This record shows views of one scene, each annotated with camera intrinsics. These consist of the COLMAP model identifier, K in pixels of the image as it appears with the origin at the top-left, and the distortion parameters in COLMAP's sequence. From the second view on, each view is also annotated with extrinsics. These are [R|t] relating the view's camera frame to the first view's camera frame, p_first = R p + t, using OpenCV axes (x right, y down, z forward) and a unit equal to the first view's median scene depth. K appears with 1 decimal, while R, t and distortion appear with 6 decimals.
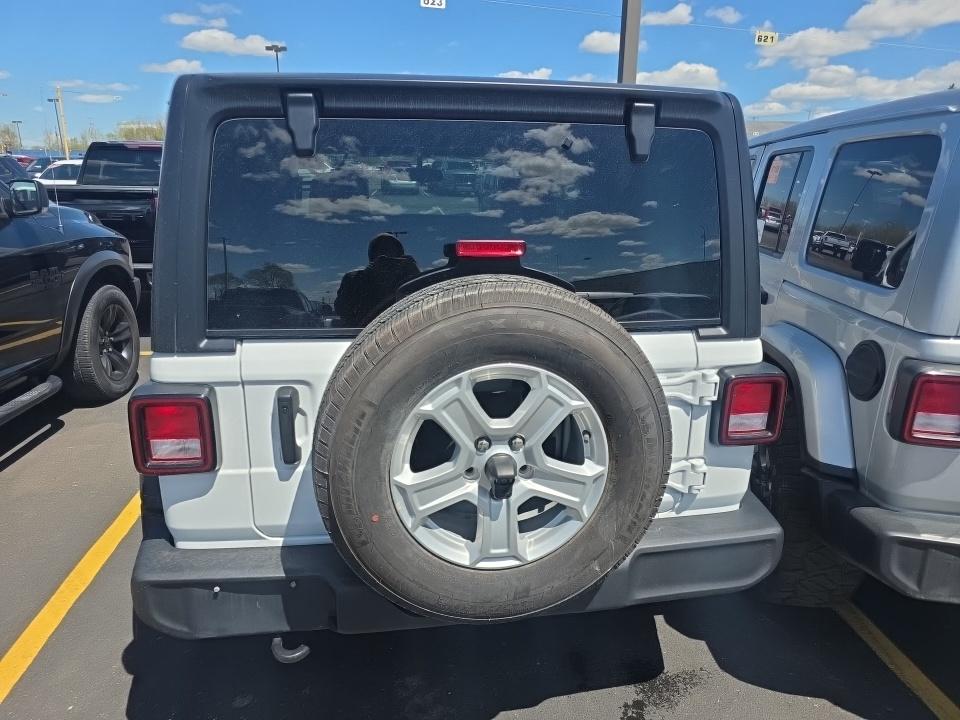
lens RADIAL K [[656.6, 0, 479.4], [0, 656.6, 370.2], [0, 0, 1]] dist [0.042579, -0.047972]
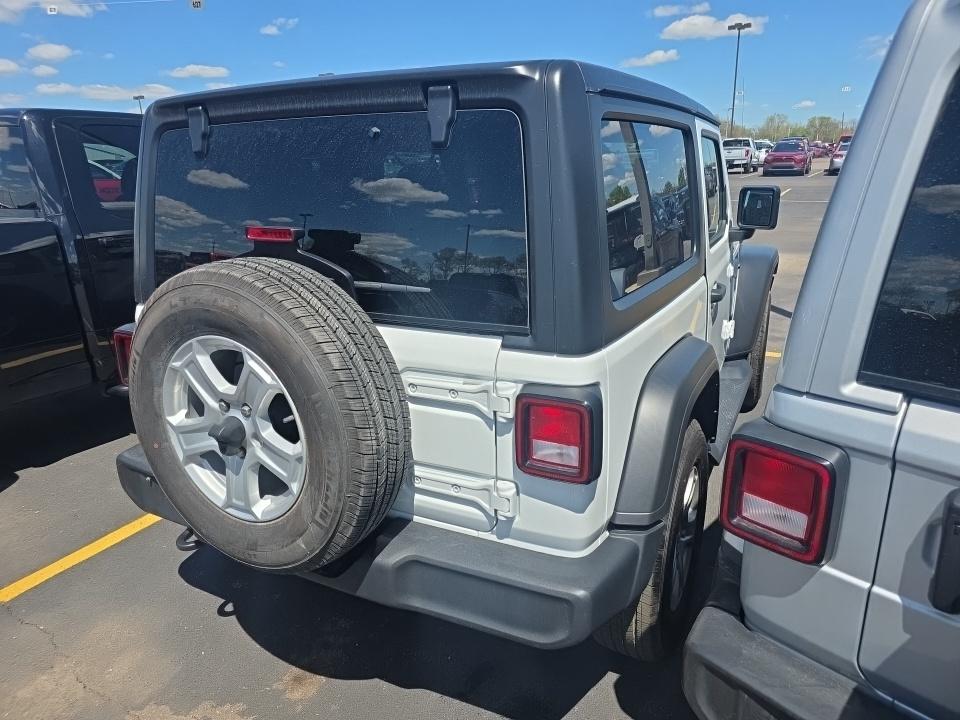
lens RADIAL K [[663.6, 0, 488.2], [0, 663.6, 364.0], [0, 0, 1]] dist [0.034262, -0.004383]
pose [[0.791670, 0.147074, -0.592982, 0.894093], [-0.141053, 0.988370, 0.056826, -0.075607], [0.594443, 0.038654, 0.803208, 0.287234]]
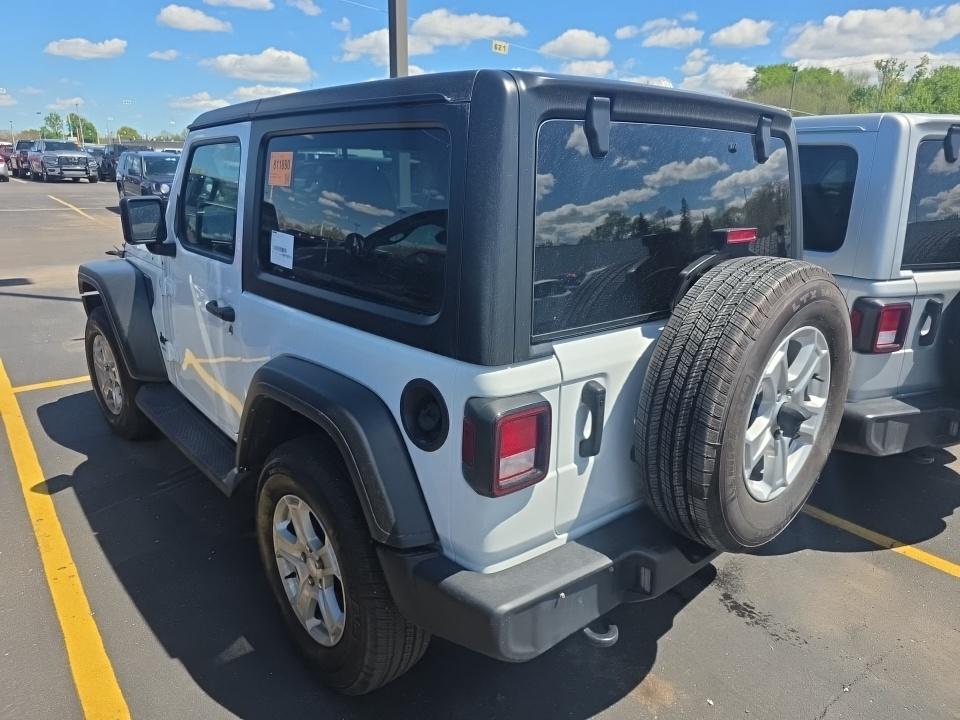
lens RADIAL K [[650.3, 0, 490.5], [0, 650.3, 358.6], [0, 0, 1]] dist [0.041609, -0.043004]
pose [[0.842366, -0.146440, 0.518628, -0.900413], [0.143419, 0.988583, 0.046193, -0.075433], [-0.519472, 0.035470, 0.853751, 0.202079]]
